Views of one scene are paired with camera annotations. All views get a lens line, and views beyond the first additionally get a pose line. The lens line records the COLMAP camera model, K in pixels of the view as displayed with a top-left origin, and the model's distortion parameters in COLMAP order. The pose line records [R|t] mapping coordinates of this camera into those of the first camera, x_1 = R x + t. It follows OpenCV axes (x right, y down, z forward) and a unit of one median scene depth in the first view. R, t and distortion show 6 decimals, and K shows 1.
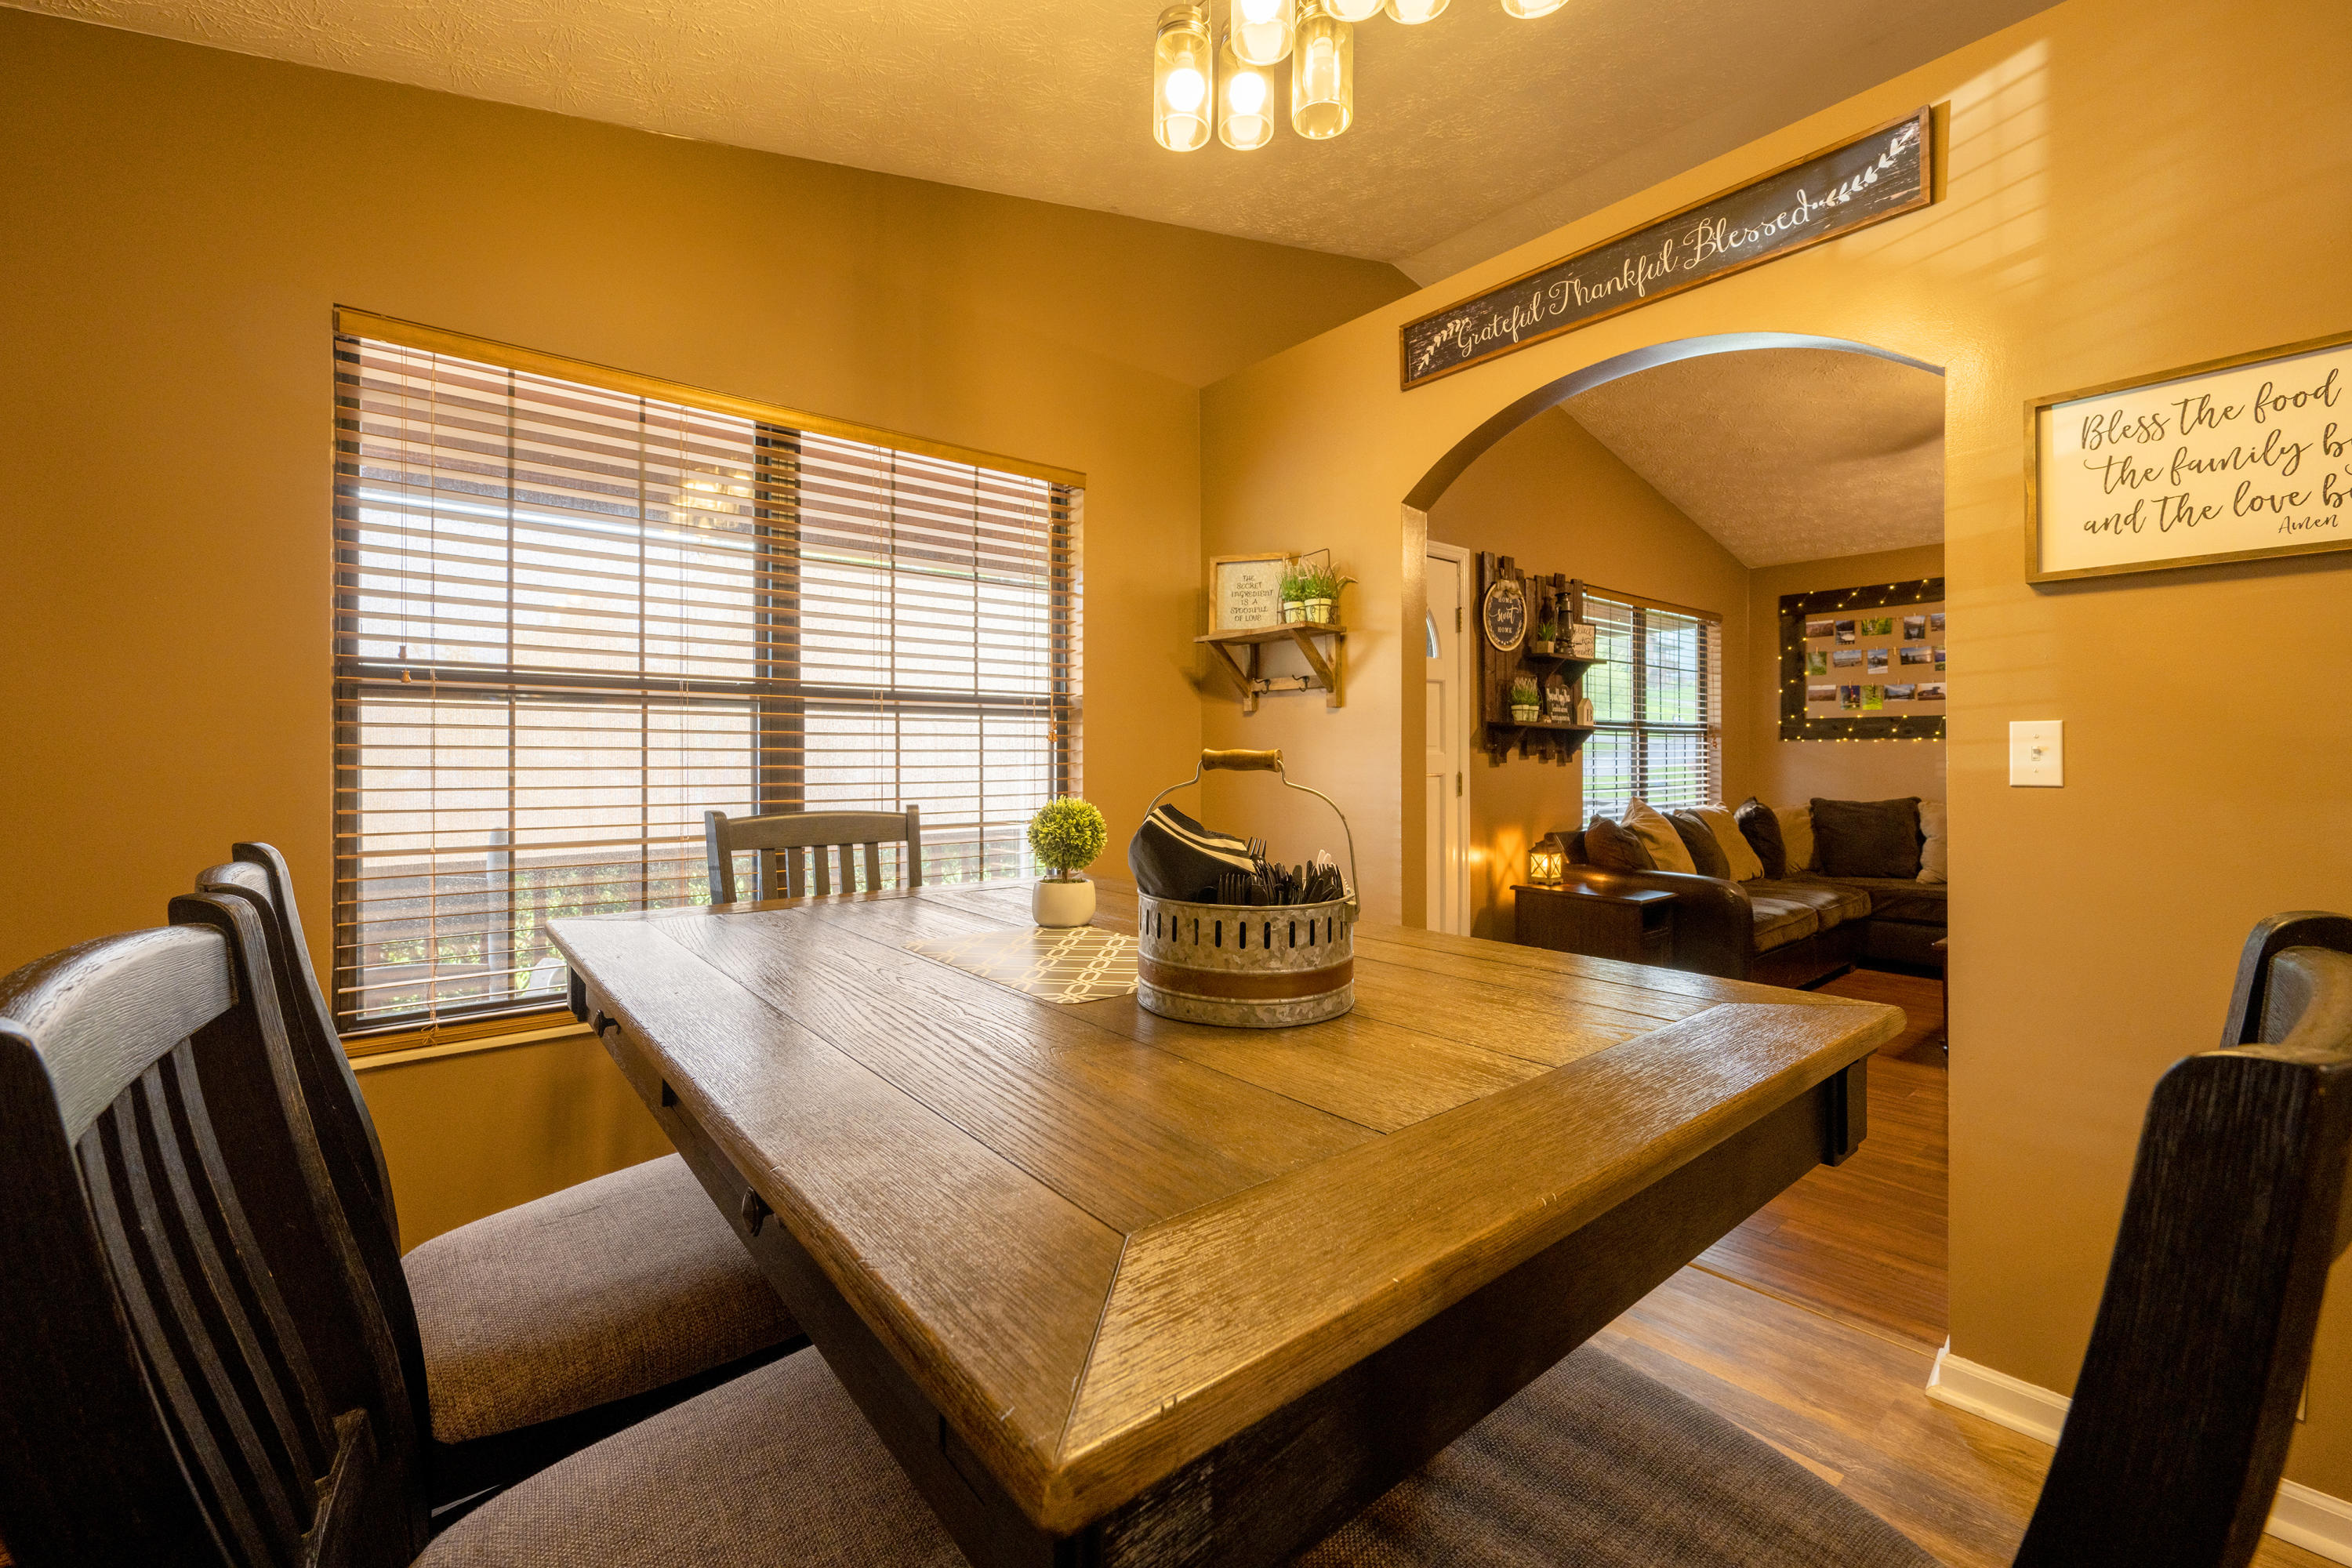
lens RADIAL K [[957.8, 0, 1176.0], [0, 957.8, 779.6], [0, 0, 1]] dist [0.000409, -0.000059]
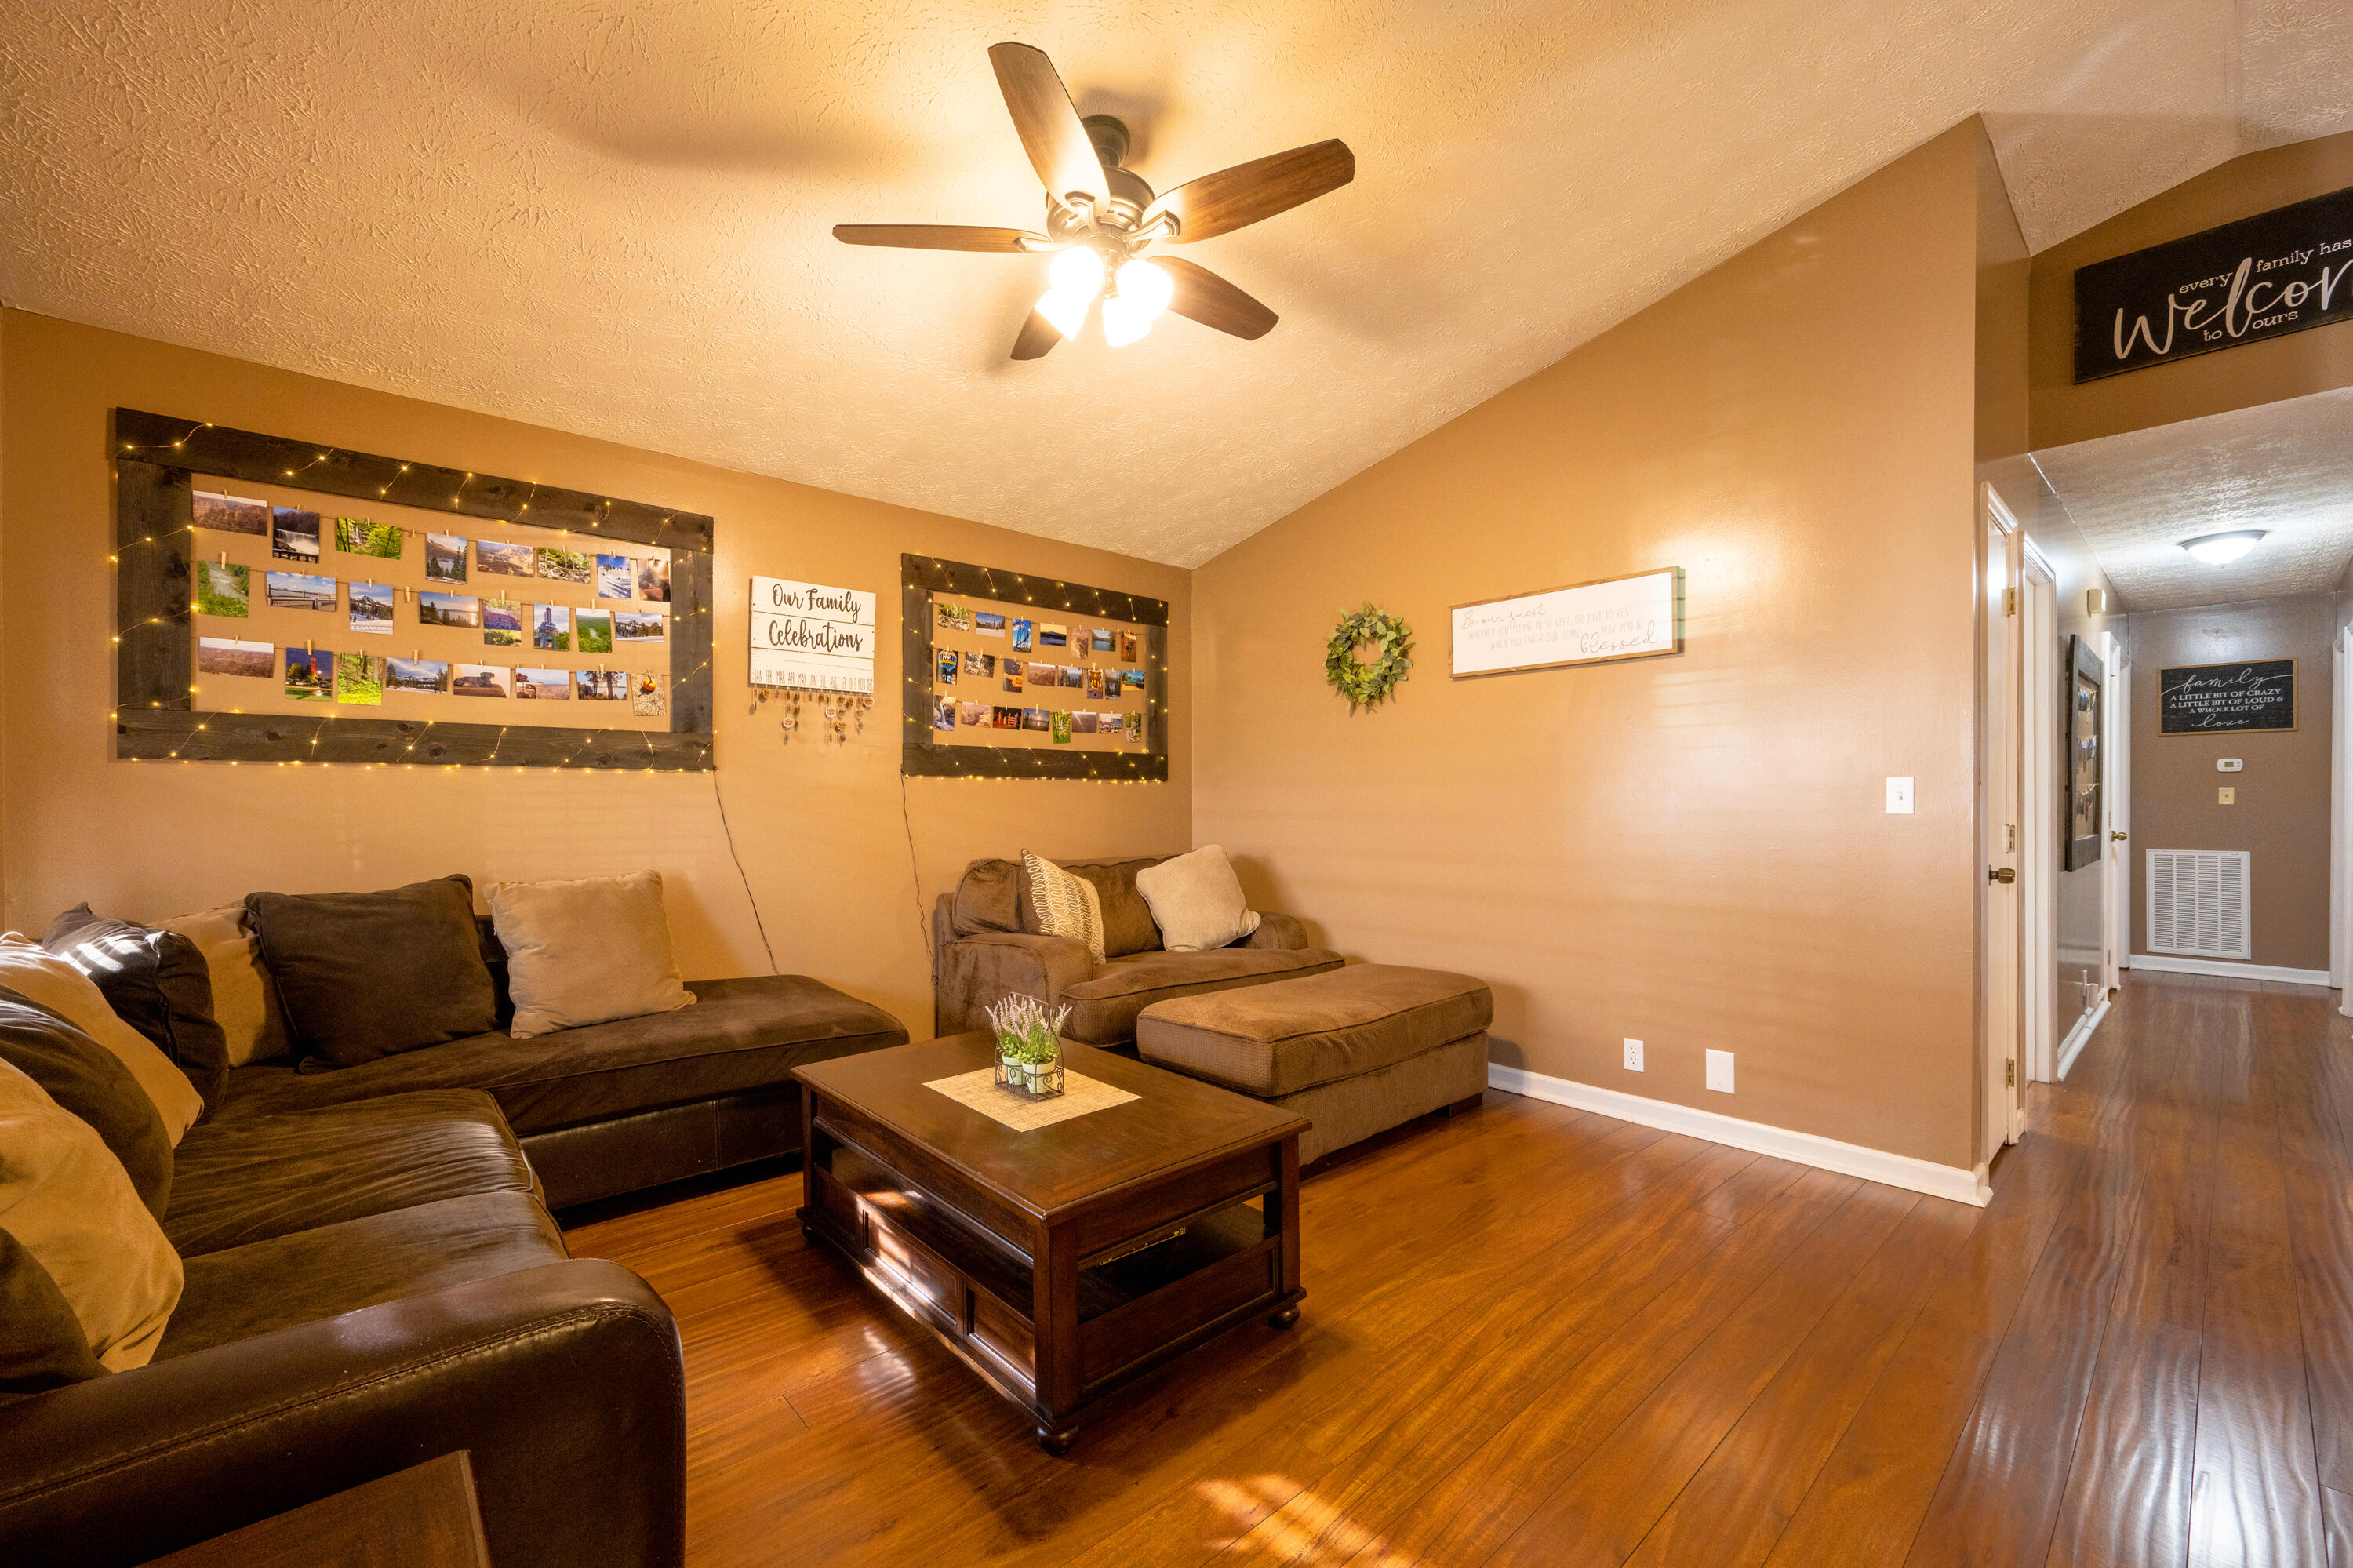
lens RADIAL K [[958.2, 0, 1177.3], [0, 958.2, 795.3], [0, 0, 1]] dist [0.000409, -0.000059]
pose [[-0.036368, -0.002585, 0.999335, 0.213824], [0.022276, 0.999746, 0.003396, -0.017927], [-0.999090, 0.022385, -0.036301, 0.593087]]
